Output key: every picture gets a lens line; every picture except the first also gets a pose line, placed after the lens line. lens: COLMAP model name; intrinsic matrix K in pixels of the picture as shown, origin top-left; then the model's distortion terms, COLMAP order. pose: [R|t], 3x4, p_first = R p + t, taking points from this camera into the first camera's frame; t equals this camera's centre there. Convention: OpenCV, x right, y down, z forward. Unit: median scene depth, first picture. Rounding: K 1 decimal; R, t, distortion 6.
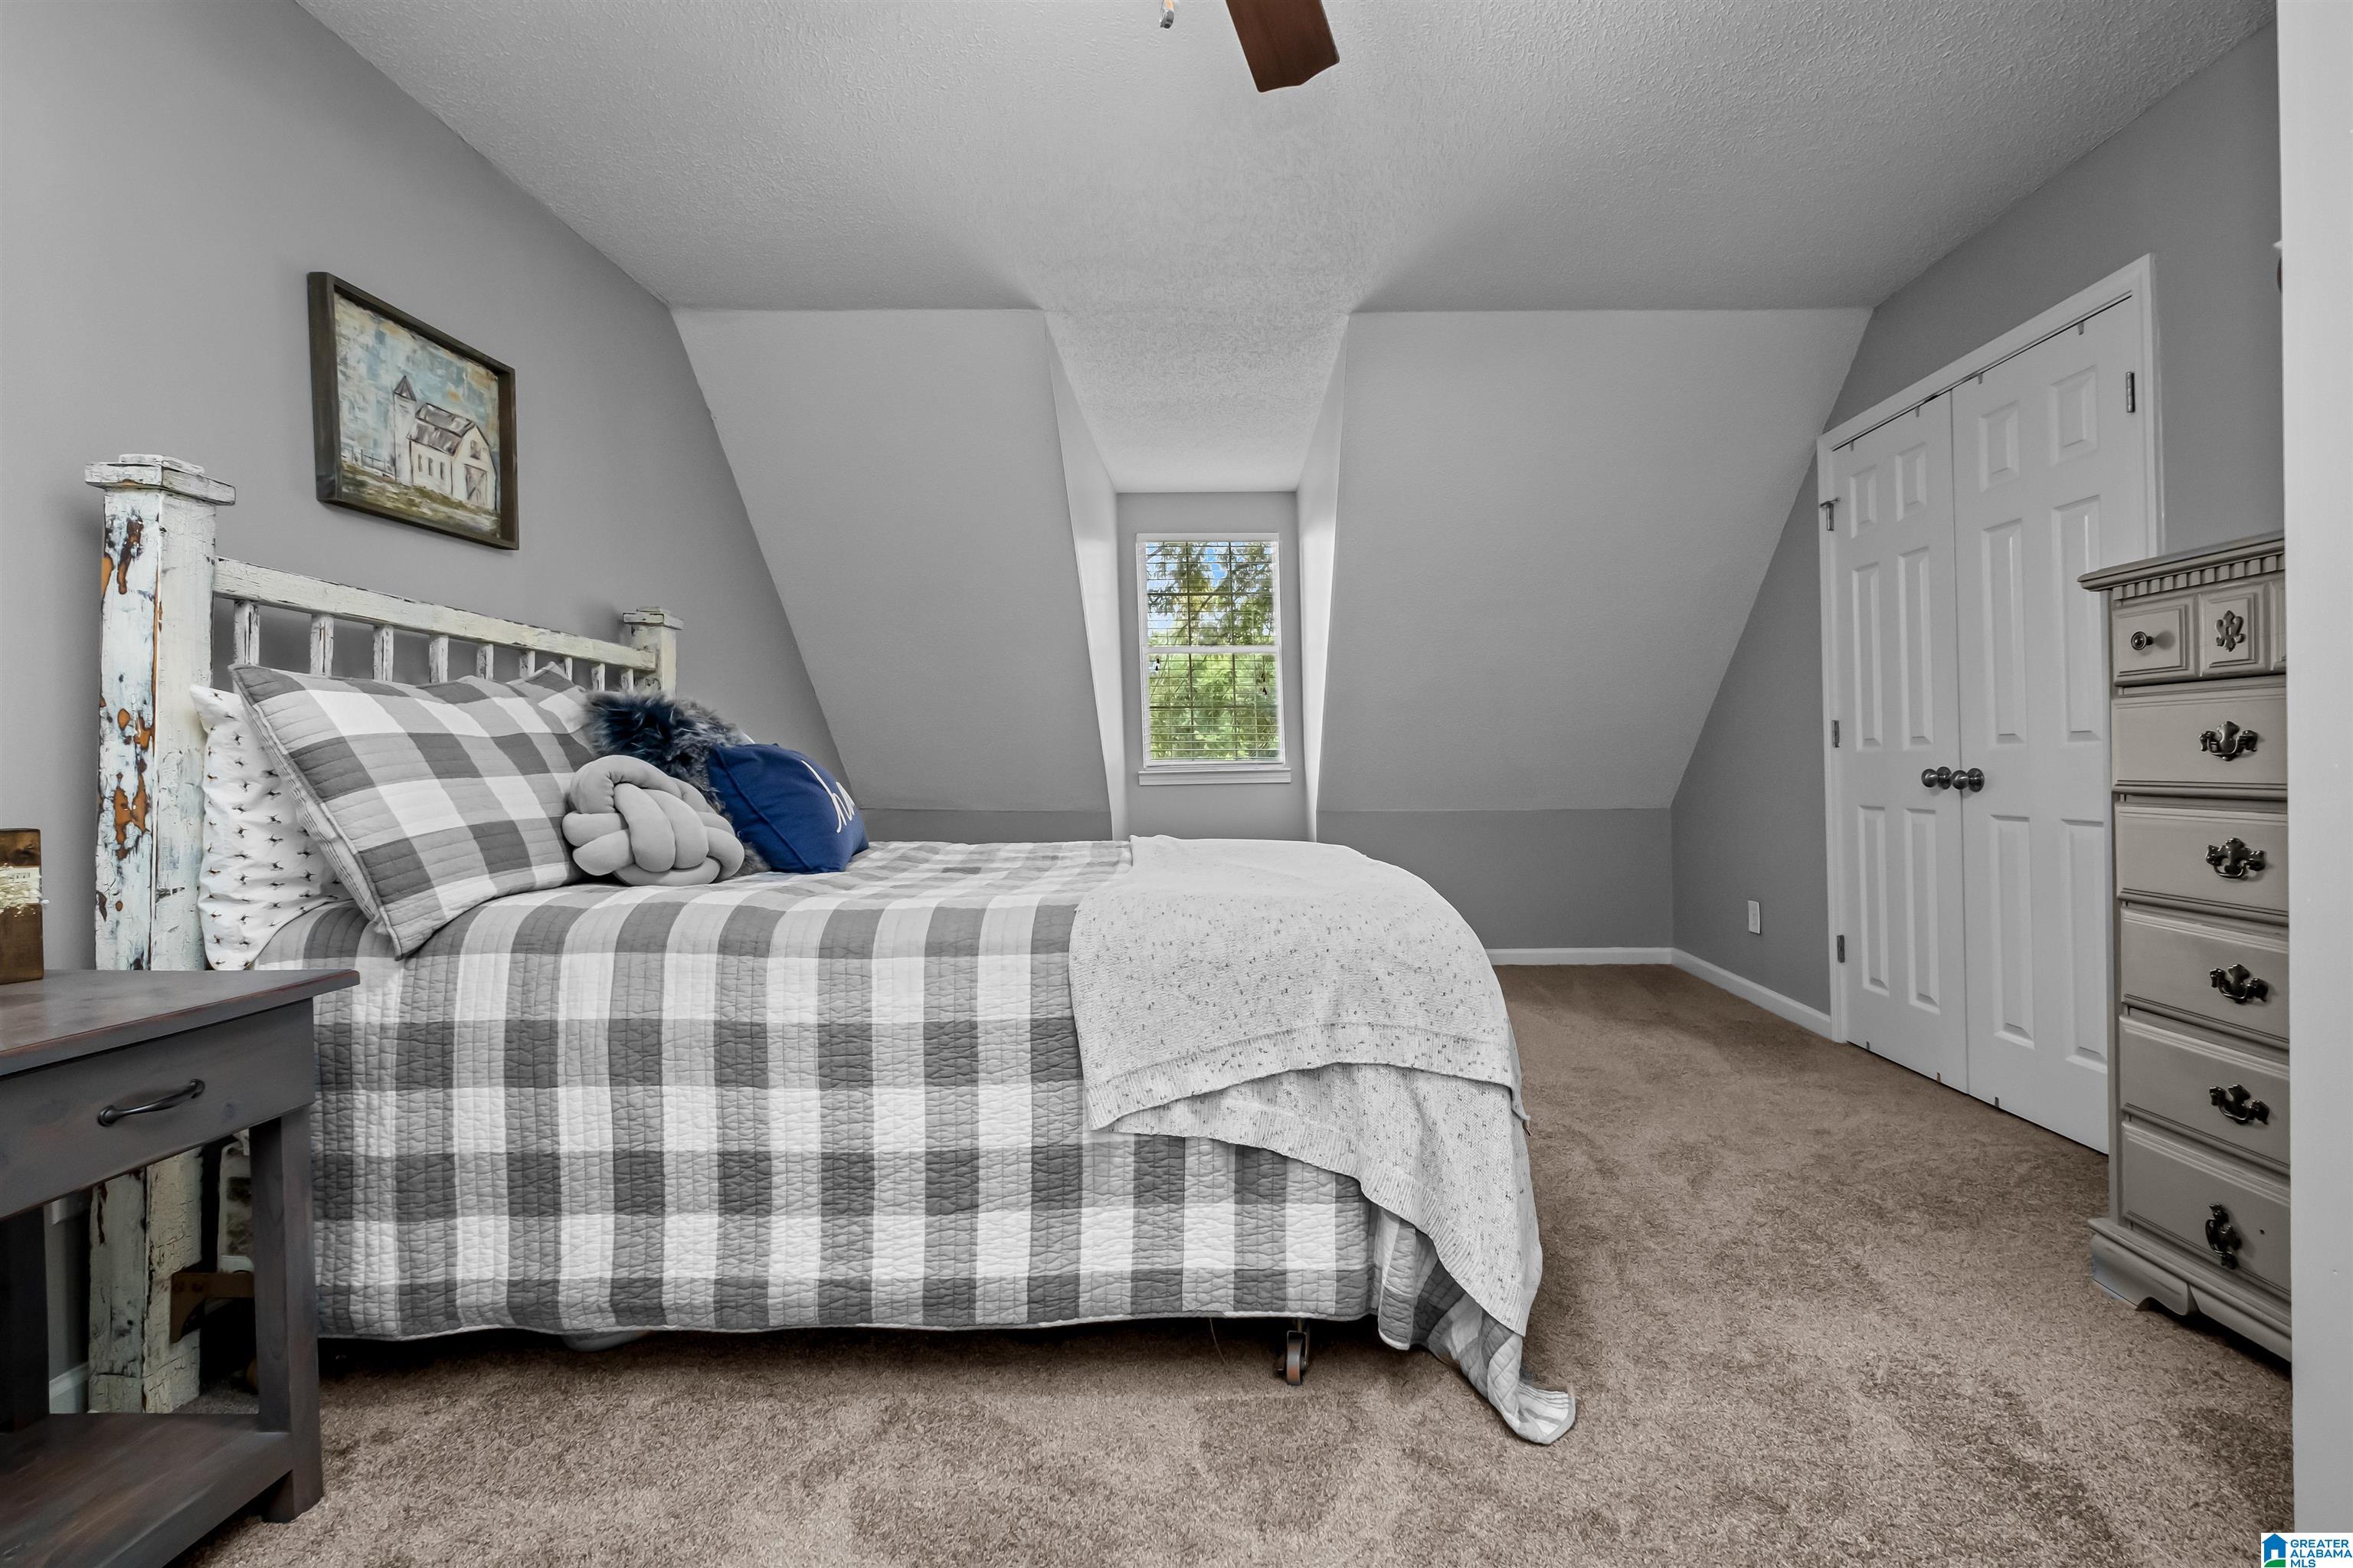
lens RADIAL K [[1044.8, 0, 1249.0], [0, 1044.8, 750.9], [0, 0, 1]] dist [-0.001528, -0.001130]
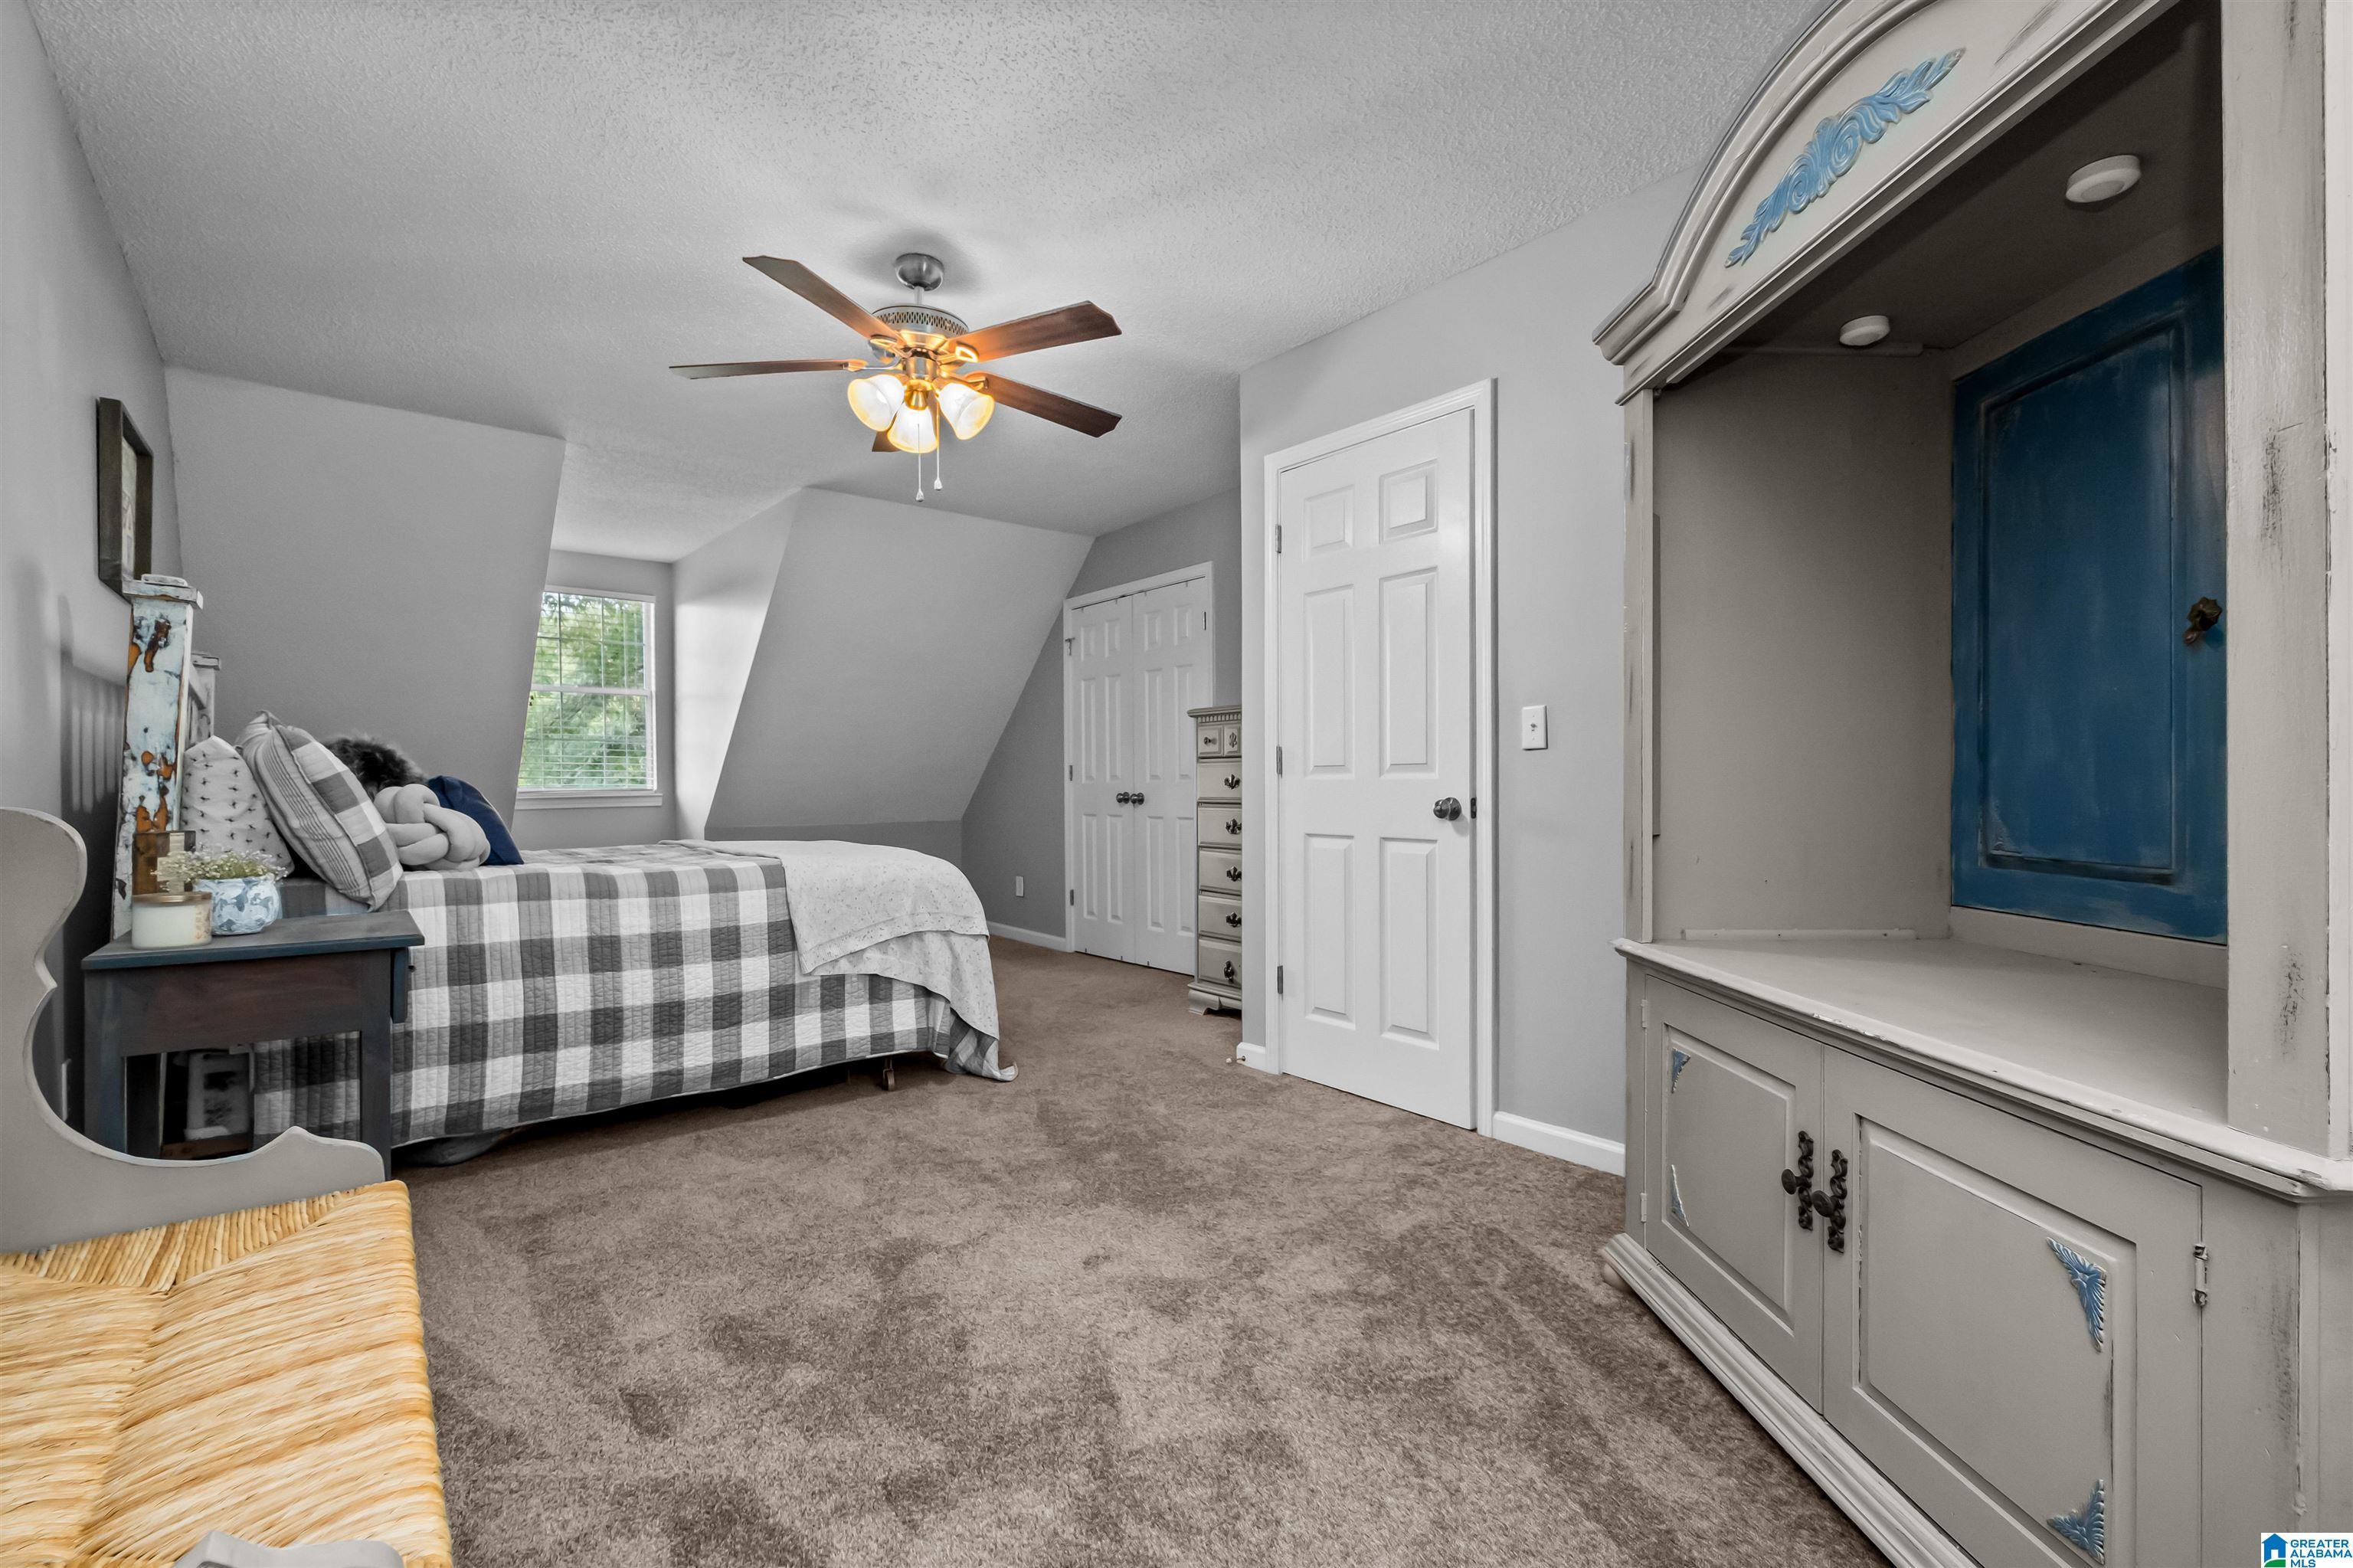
lens RADIAL K [[1044.8, 0, 1175.1], [0, 1044.8, 774.6], [0, 0, 1]] dist [-0.001528, -0.001130]
pose [[0.778037, 0.010283, 0.628134, -0.843430], [-0.008792, 0.999946, -0.005480, -0.012247], [-0.628157, -0.001259, 0.778086, -0.979125]]
